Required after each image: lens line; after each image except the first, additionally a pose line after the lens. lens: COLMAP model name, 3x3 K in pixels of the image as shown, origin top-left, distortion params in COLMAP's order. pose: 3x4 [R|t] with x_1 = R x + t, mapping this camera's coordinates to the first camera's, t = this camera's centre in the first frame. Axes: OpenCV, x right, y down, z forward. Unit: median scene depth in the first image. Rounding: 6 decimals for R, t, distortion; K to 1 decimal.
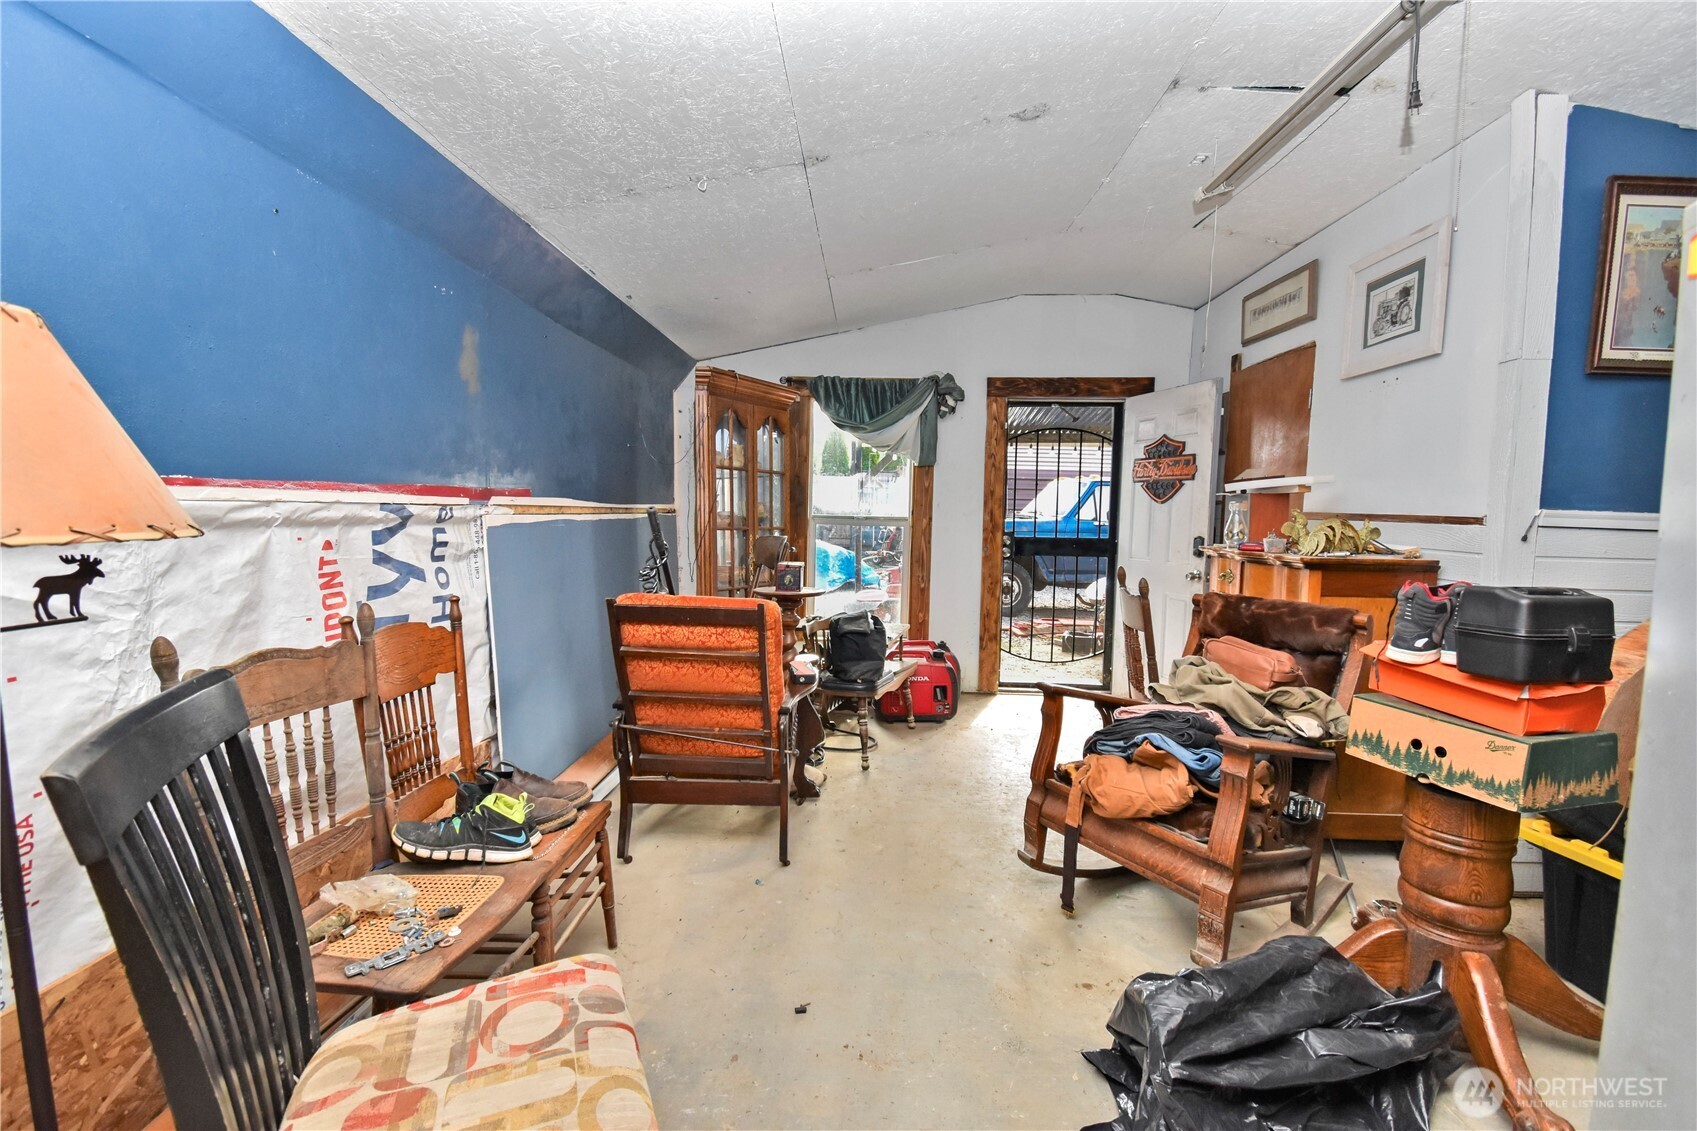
lens RADIAL K [[742.5, 0, 839.4], [0, 742.5, 560.5], [0, 0, 1]] dist [0.015339, -0.014752]
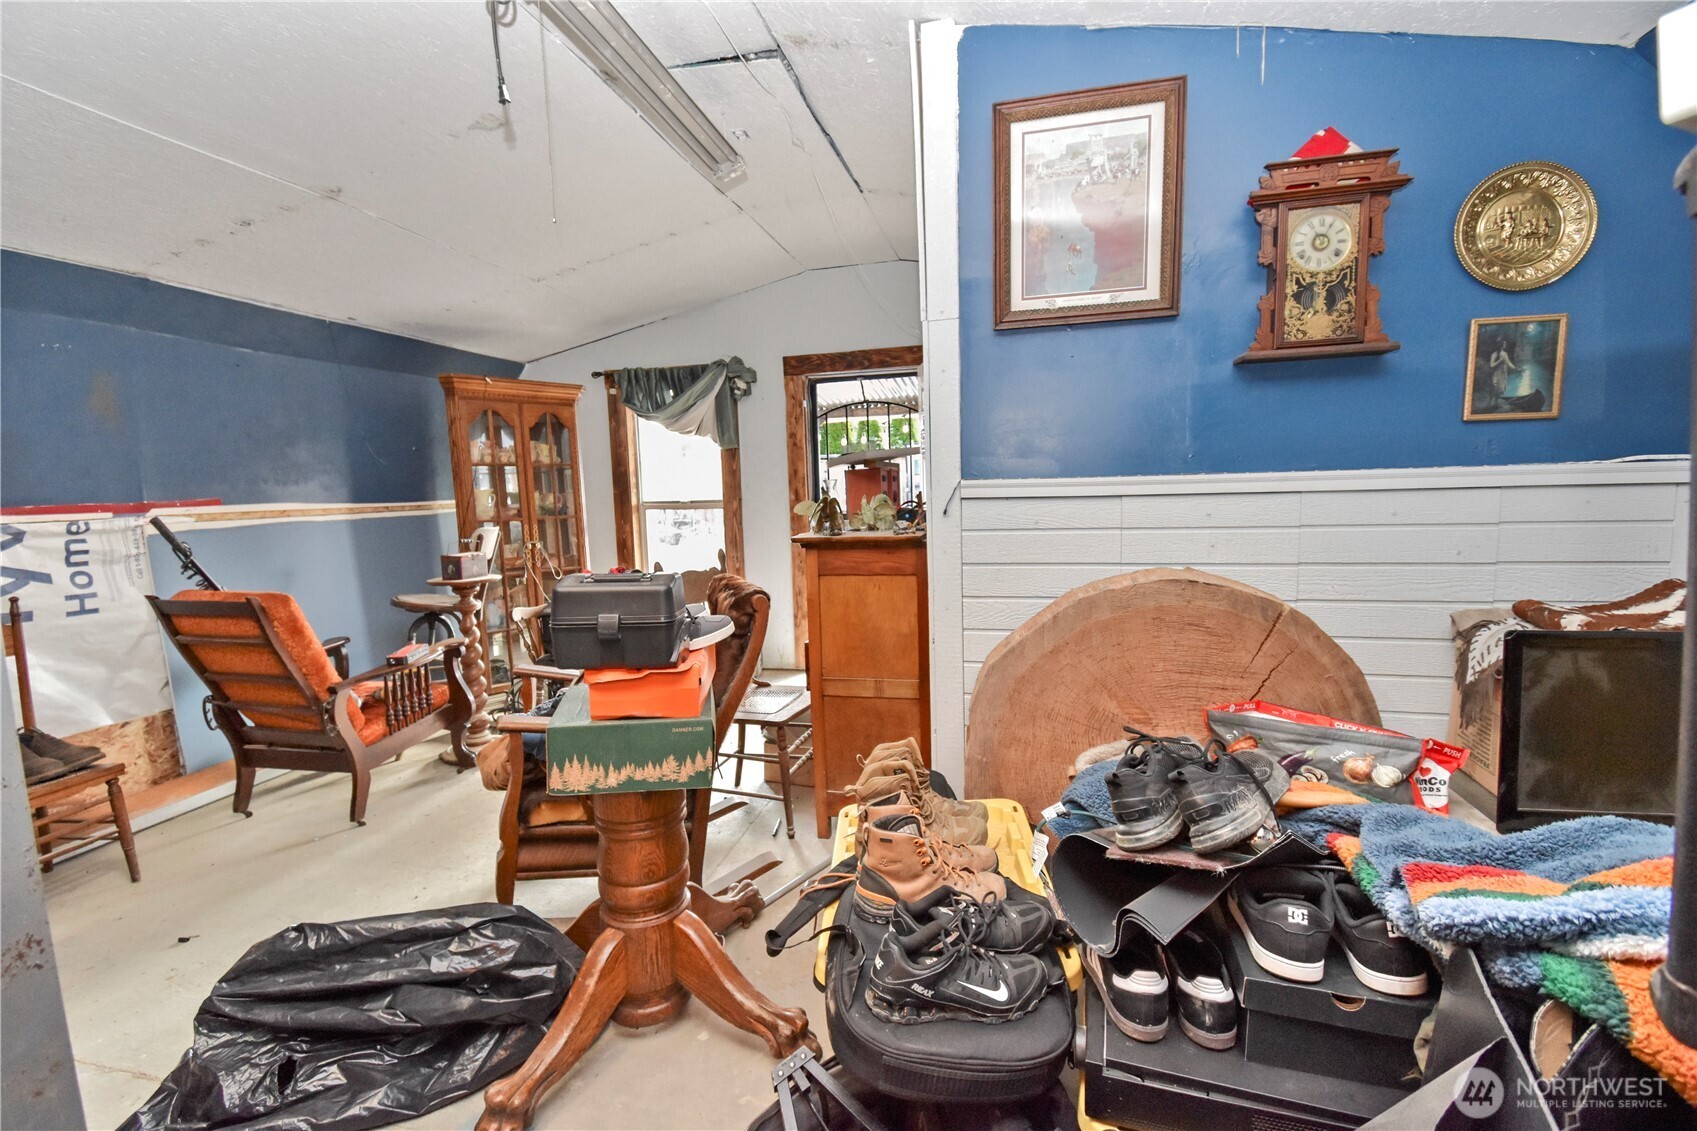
lens RADIAL K [[742.5, 0, 844.8], [0, 742.5, 565.9], [0, 0, 1]] dist [0.015339, -0.014752]
pose [[0.980997, -0.027533, -0.192062, 0.934474], [0.035583, 0.998621, 0.038590, -0.001837], [0.190734, -0.044691, 0.980624, 0.046378]]
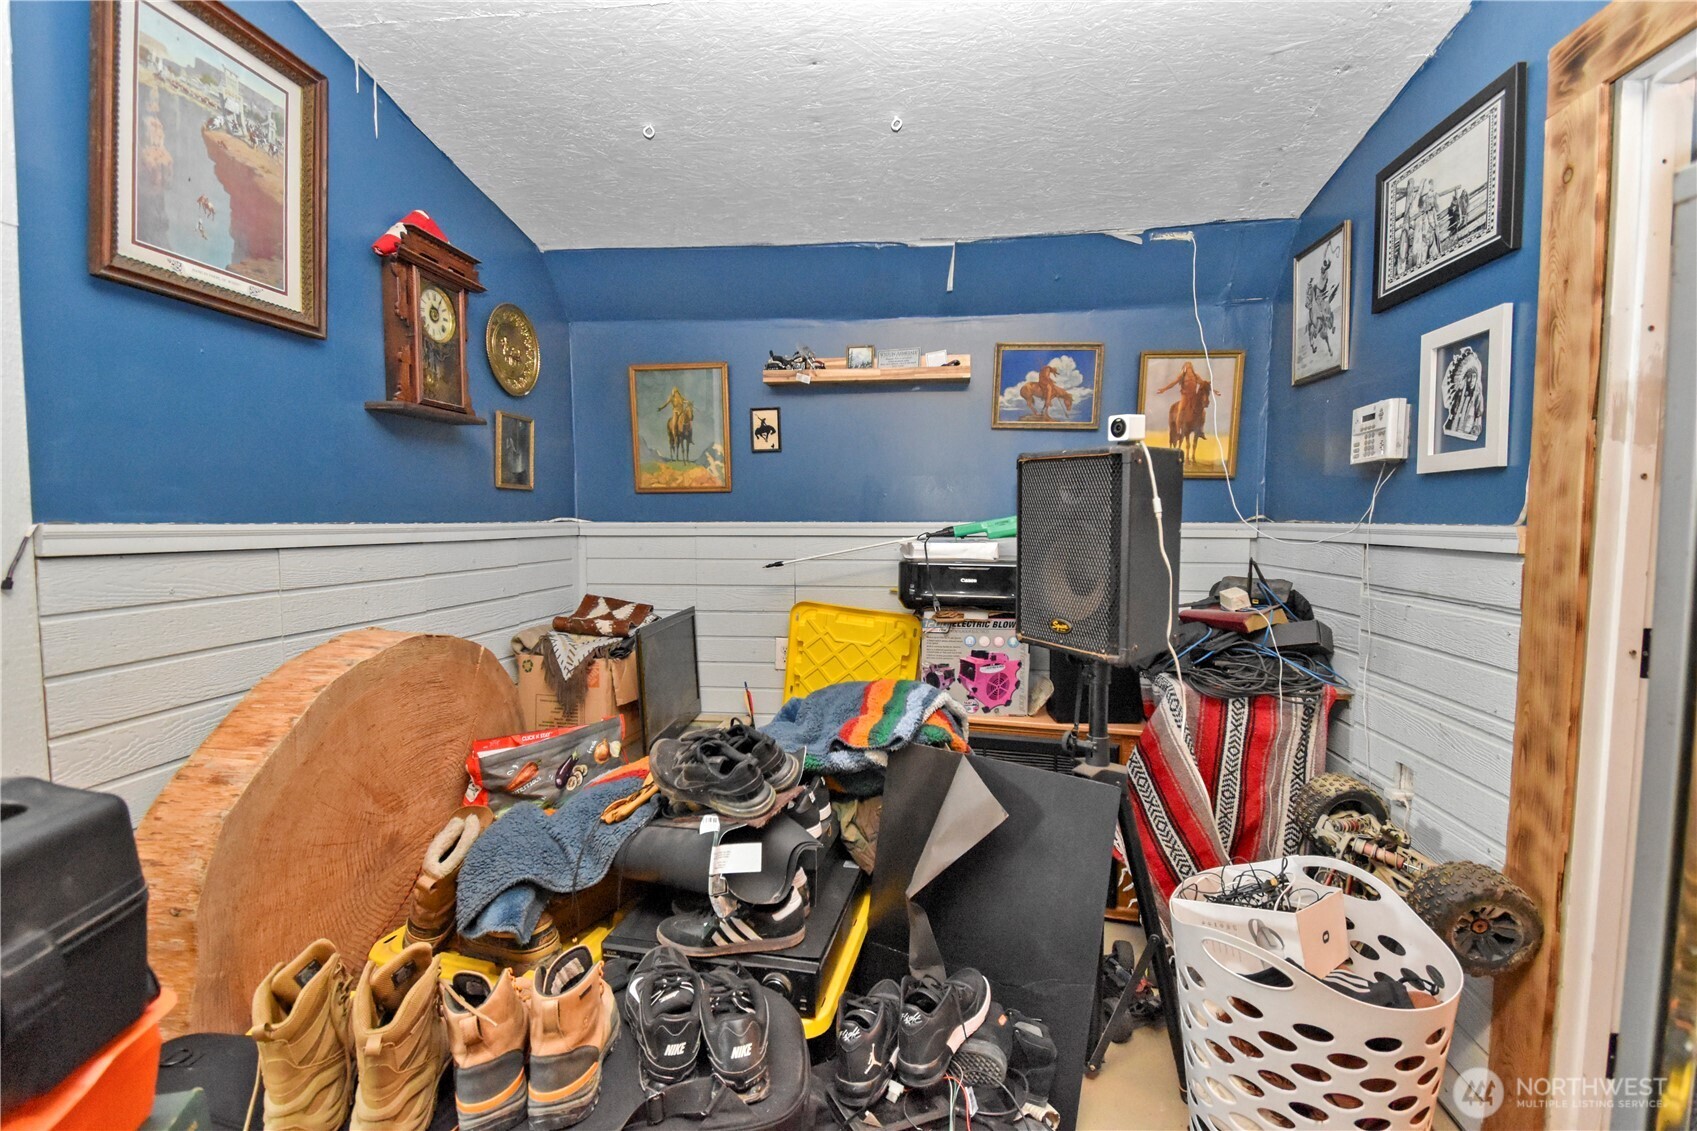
lens RADIAL K [[742.5, 0, 852.3], [0, 742.5, 566.1], [0, 0, 1]] dist [0.015339, -0.014752]
pose [[0.069455, -0.082509, 0.994167, 0.457826], [0.072305, 0.994369, 0.077474, -0.037696], [-0.994961, 0.066502, 0.075029, 0.393163]]
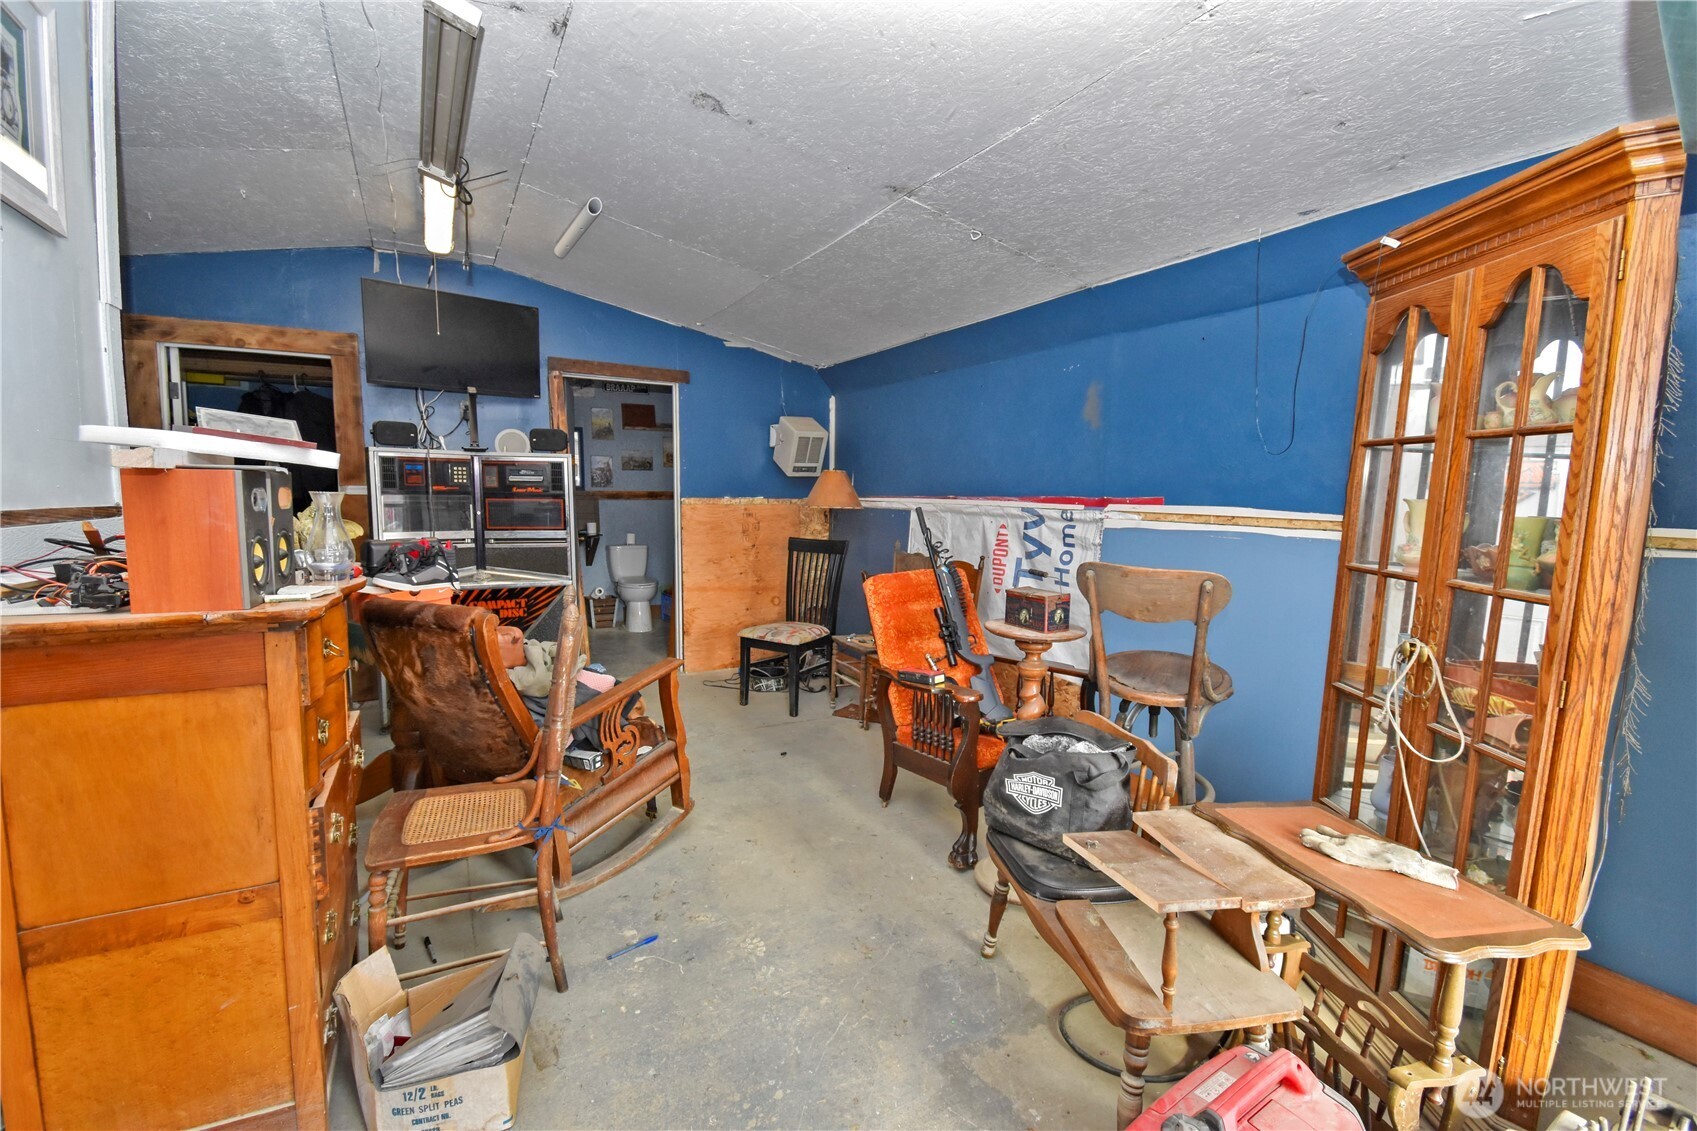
lens RADIAL K [[742.5, 0, 837.4], [0, 742.5, 576.0], [0, 0, 1]] dist [0.015339, -0.014752]
pose [[-0.843143, 0.023122, -0.537192, 0.678085], [-0.076686, 0.983691, 0.162702, -0.151742], [0.532193, 0.178377, -0.827619, 2.025526]]
